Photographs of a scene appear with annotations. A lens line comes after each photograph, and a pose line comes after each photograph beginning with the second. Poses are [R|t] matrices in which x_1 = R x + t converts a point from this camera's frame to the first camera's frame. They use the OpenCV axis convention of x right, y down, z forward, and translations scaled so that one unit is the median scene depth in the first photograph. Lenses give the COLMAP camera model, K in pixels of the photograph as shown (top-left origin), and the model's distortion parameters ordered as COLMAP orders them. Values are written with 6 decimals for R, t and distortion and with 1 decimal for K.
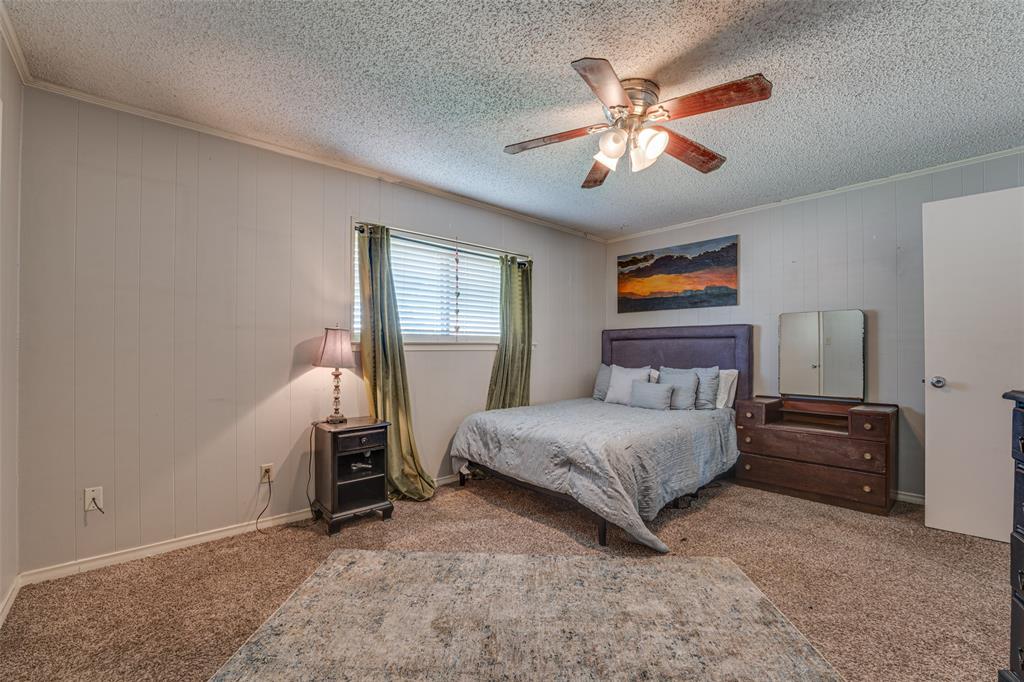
lens RADIAL K [[416.6, 0, 514.0], [0, 416.6, 348.3], [0, 0, 1]] dist [-0.022482, 0.002136]
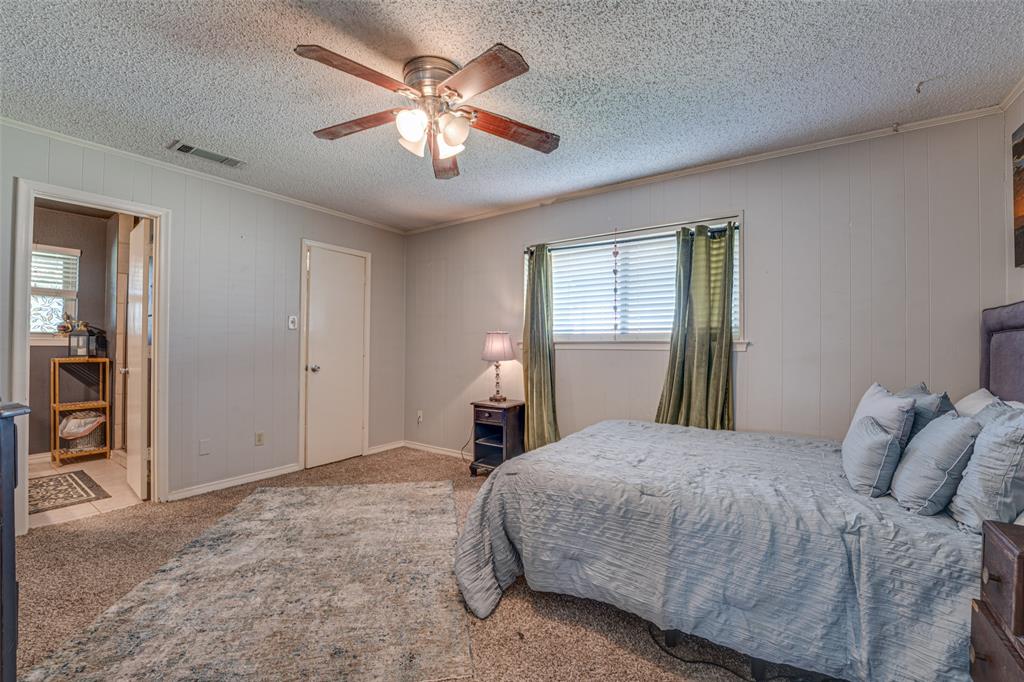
lens RADIAL K [[416.6, 0, 514.3], [0, 416.6, 341.5], [0, 0, 1]] dist [-0.022482, 0.002136]
pose [[0.242836, -0.008965, -0.970026, 0.754229], [-0.007205, 0.999913, -0.011044, -0.001321], [0.970041, 0.009671, 0.242750, 0.589065]]
